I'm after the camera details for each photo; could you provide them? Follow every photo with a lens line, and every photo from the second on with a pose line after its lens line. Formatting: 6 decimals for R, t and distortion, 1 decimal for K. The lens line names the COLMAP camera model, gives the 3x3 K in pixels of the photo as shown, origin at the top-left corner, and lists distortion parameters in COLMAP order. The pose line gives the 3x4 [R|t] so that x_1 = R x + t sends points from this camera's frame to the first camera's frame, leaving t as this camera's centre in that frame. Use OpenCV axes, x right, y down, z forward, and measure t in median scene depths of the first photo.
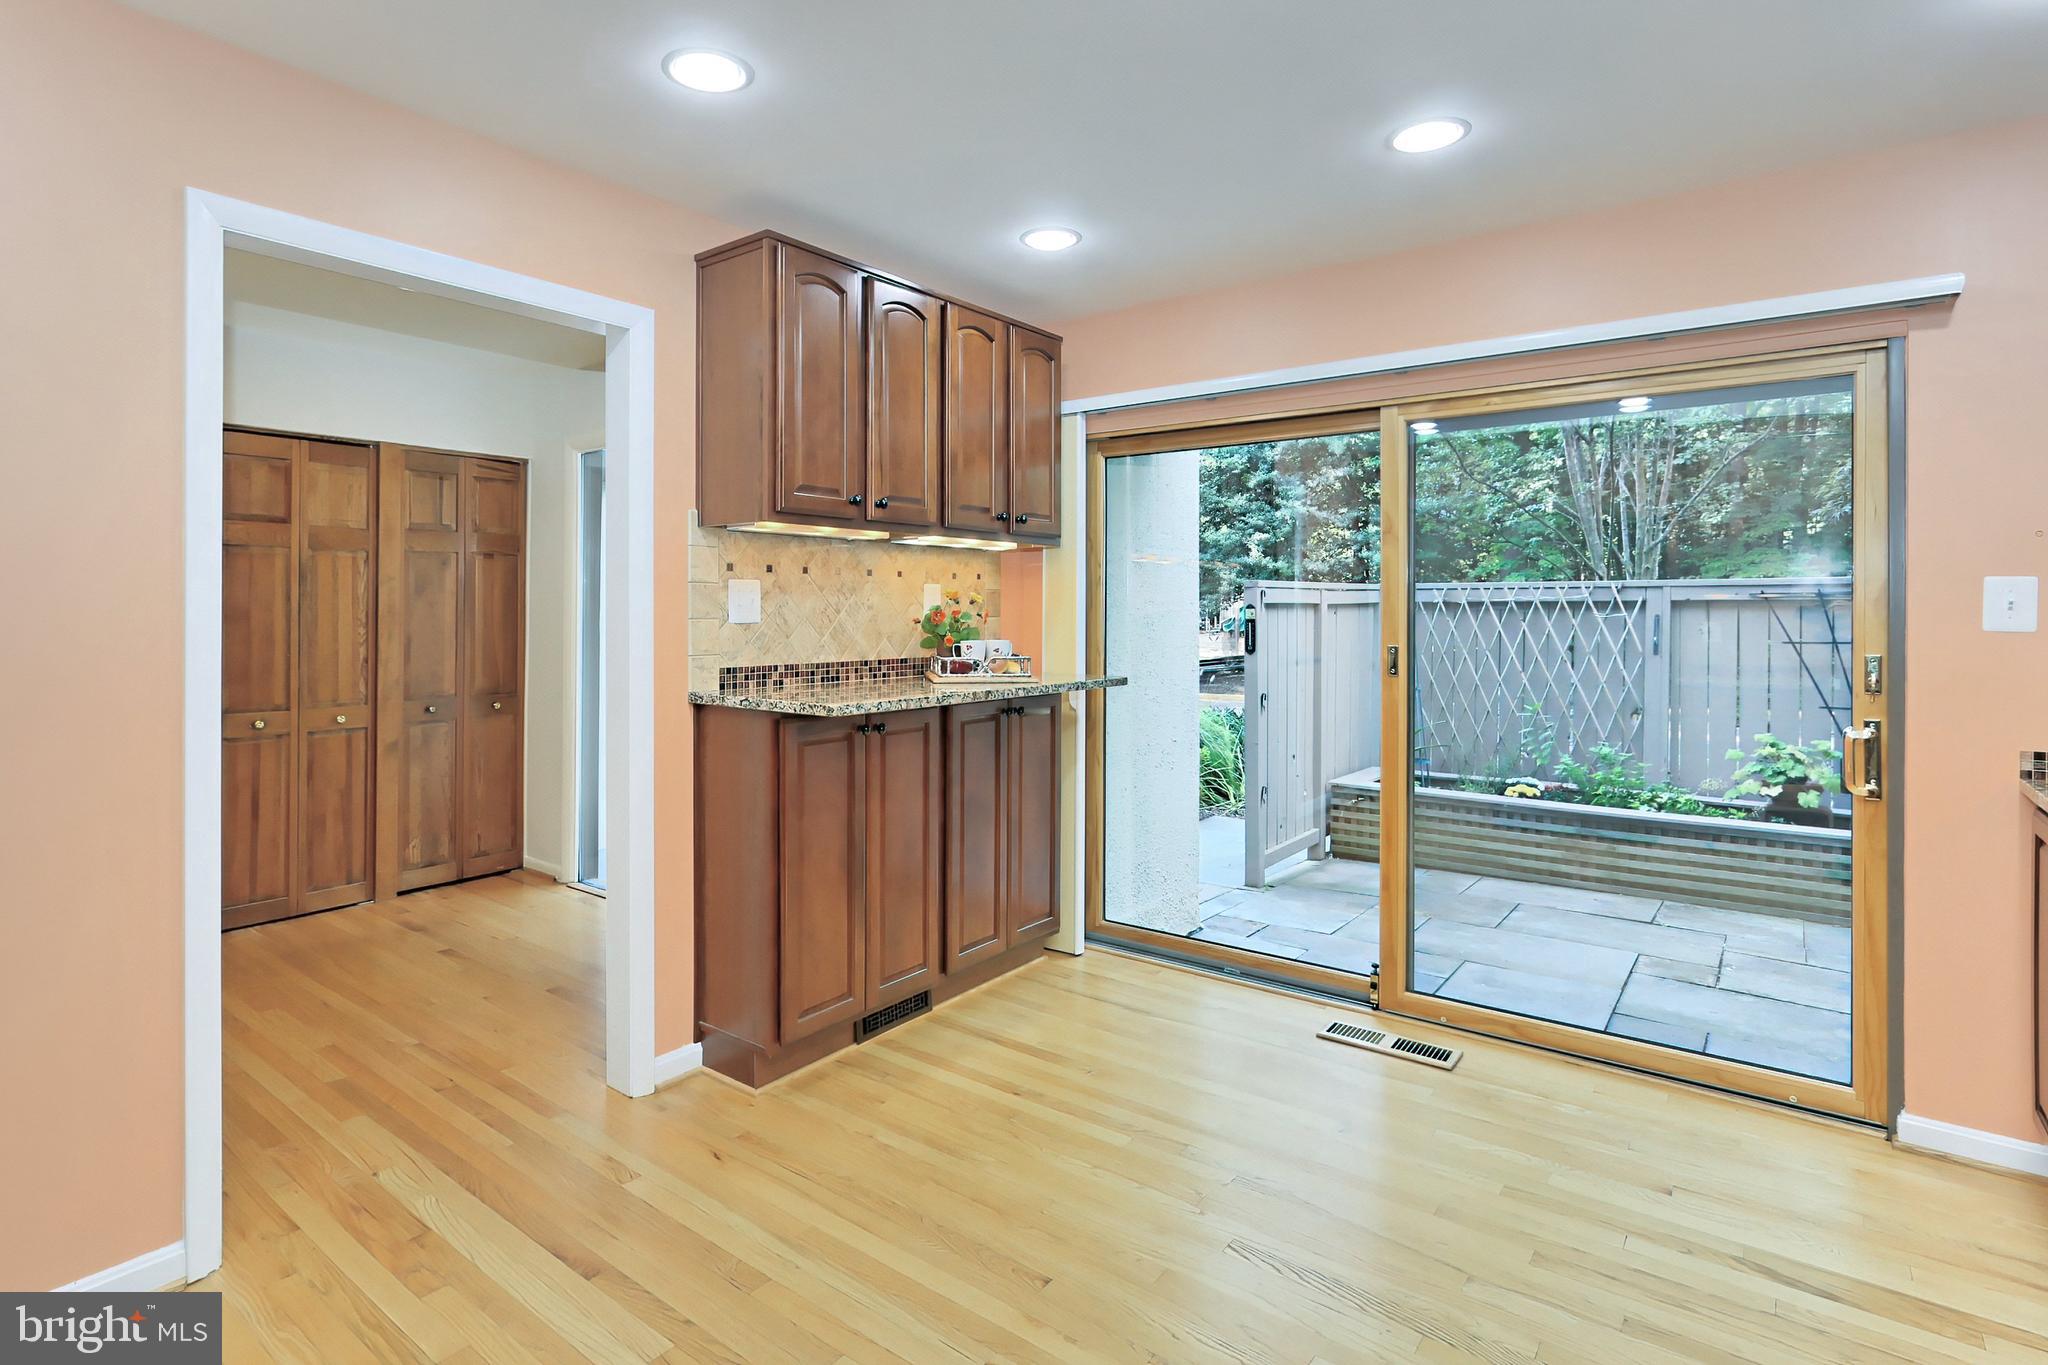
lens RADIAL K [[1060.4, 0, 930.8], [0, 1060.4, 604.7], [0, 0, 1]] dist [-0.003654, 0.002265]
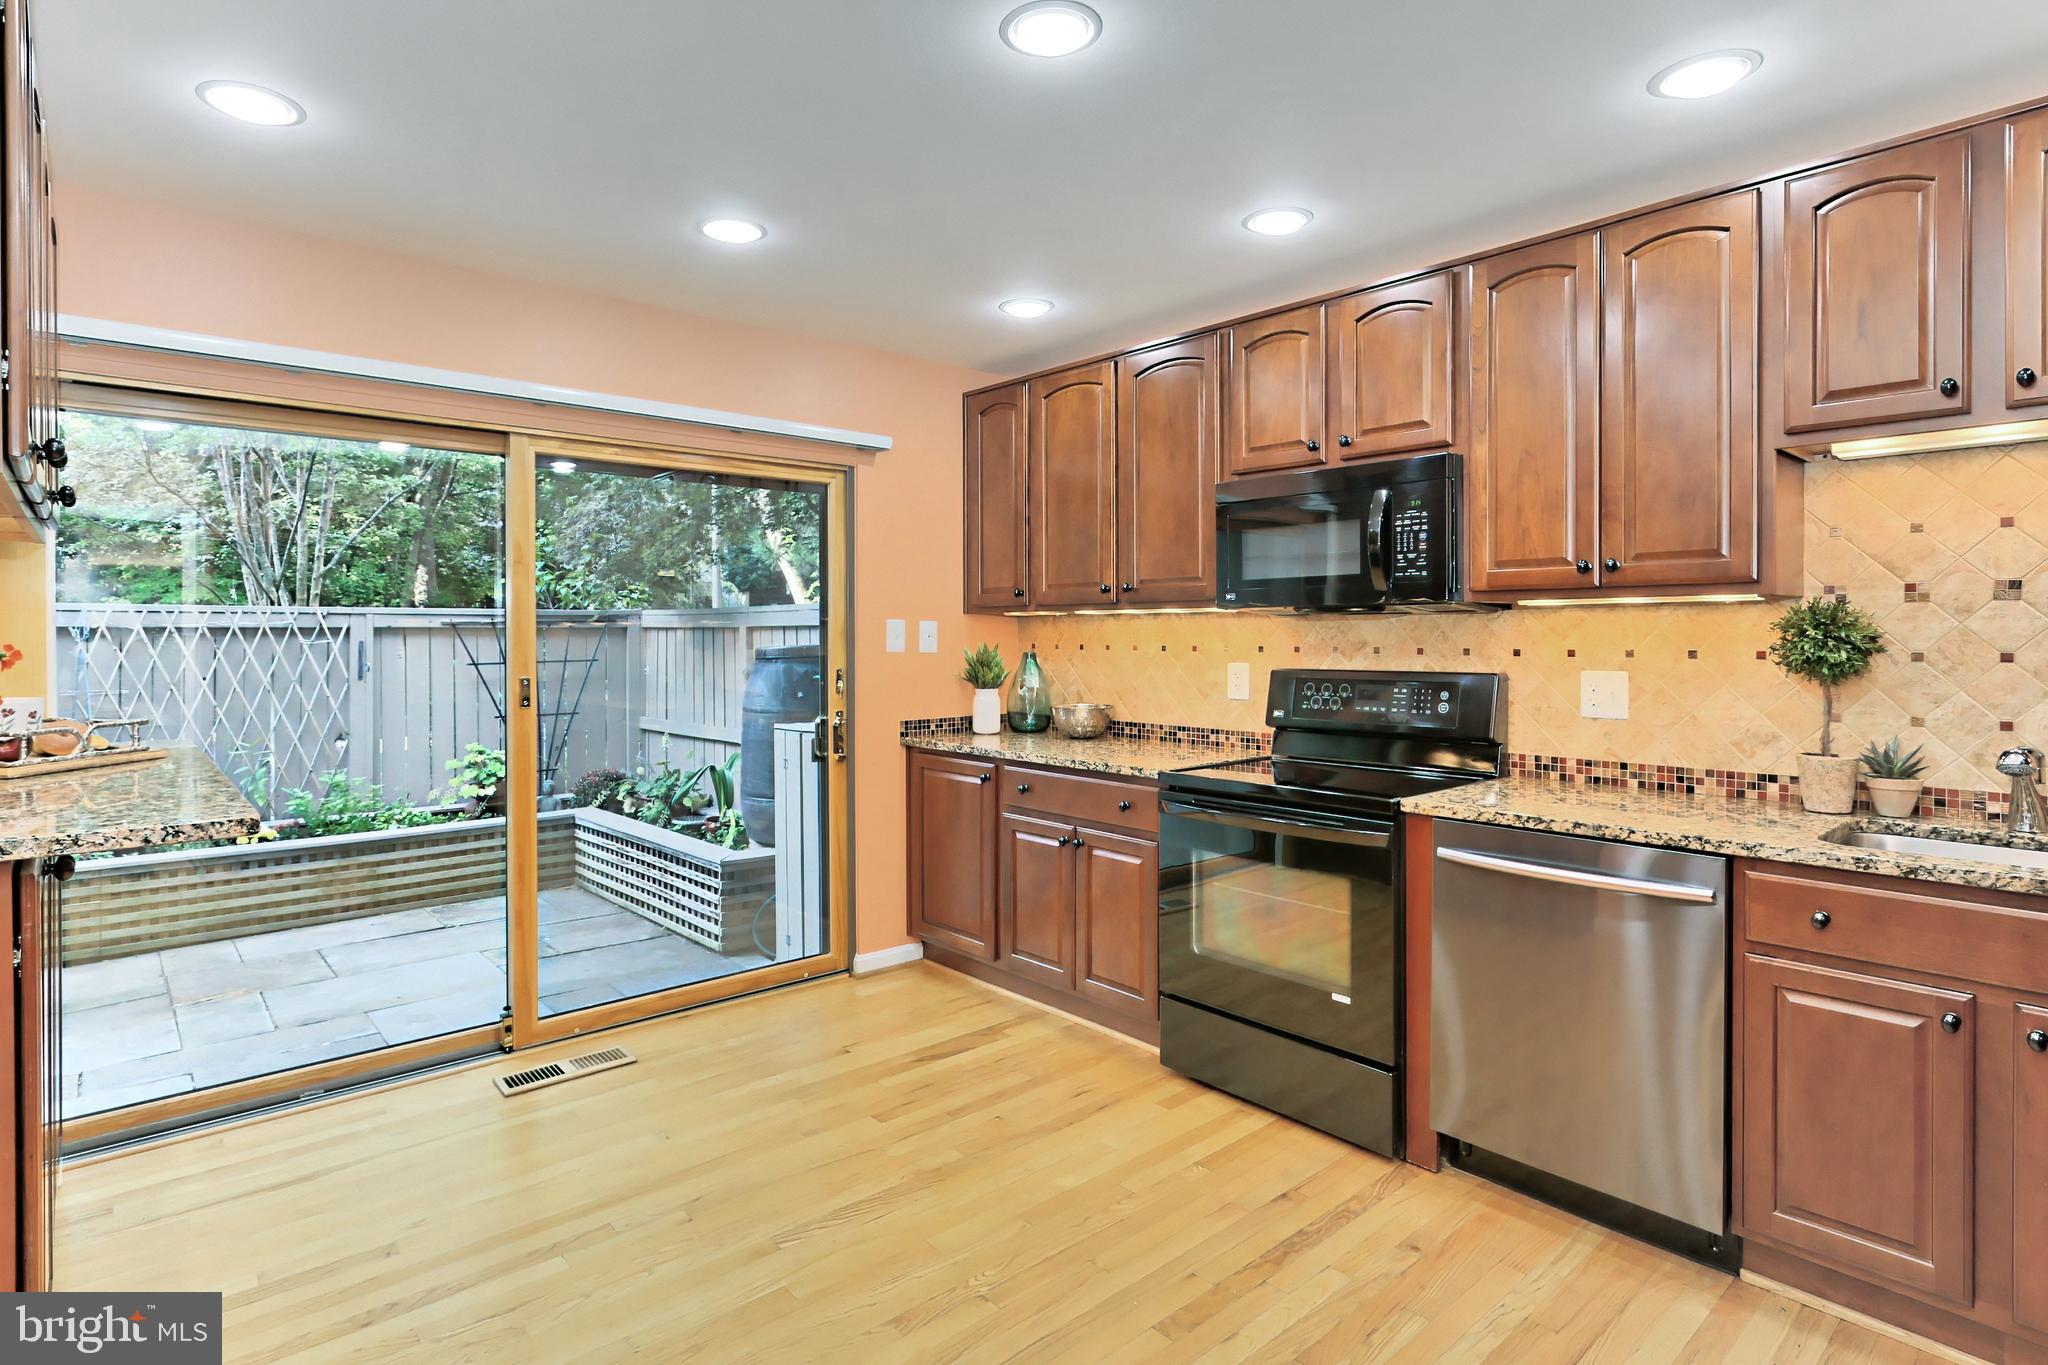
lens RADIAL K [[1060.4, 0, 1054.4], [0, 1060.4, 637.2], [0, 0, 1]] dist [-0.003654, 0.002265]
pose [[0.146570, -0.005544, 0.989185, -0.256784], [-0.004828, 0.999968, 0.006320, -0.004291], [-0.989188, -0.005702, 0.146539, 0.200452]]
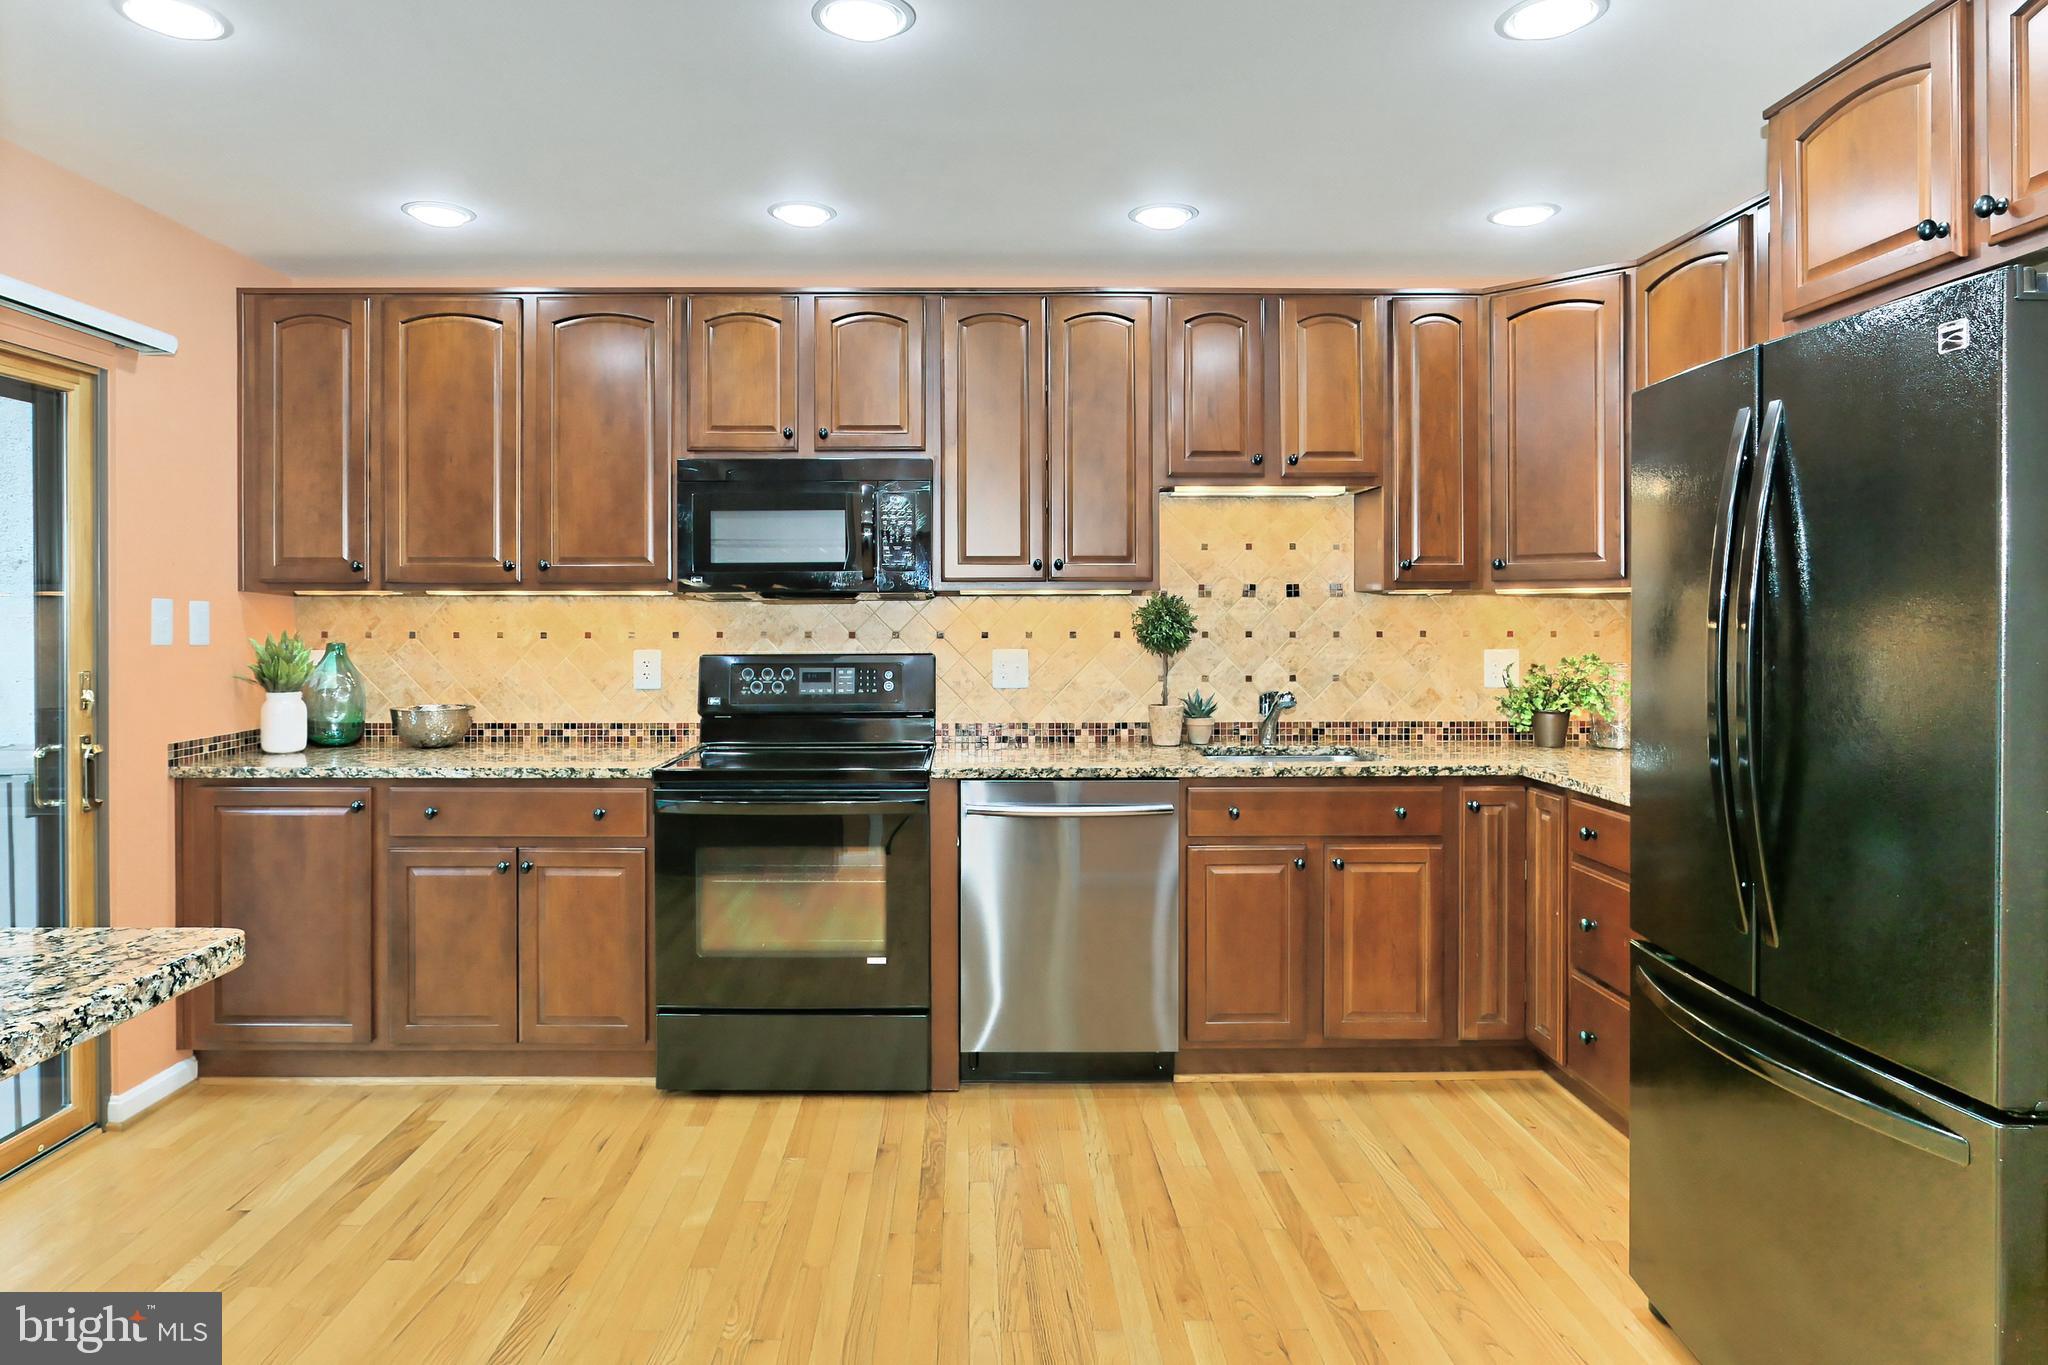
lens RADIAL K [[1136.1, 0, 1013.6], [0, 1136.1, 612.8], [0, 0, 1]] dist [-0.017841, 0.004984]
pose [[-0.646335, 0.001160, 0.763053, -0.225953], [-0.005975, 0.999960, -0.006581, -0.003217], [-0.763031, -0.008813, -0.646302, 0.439324]]
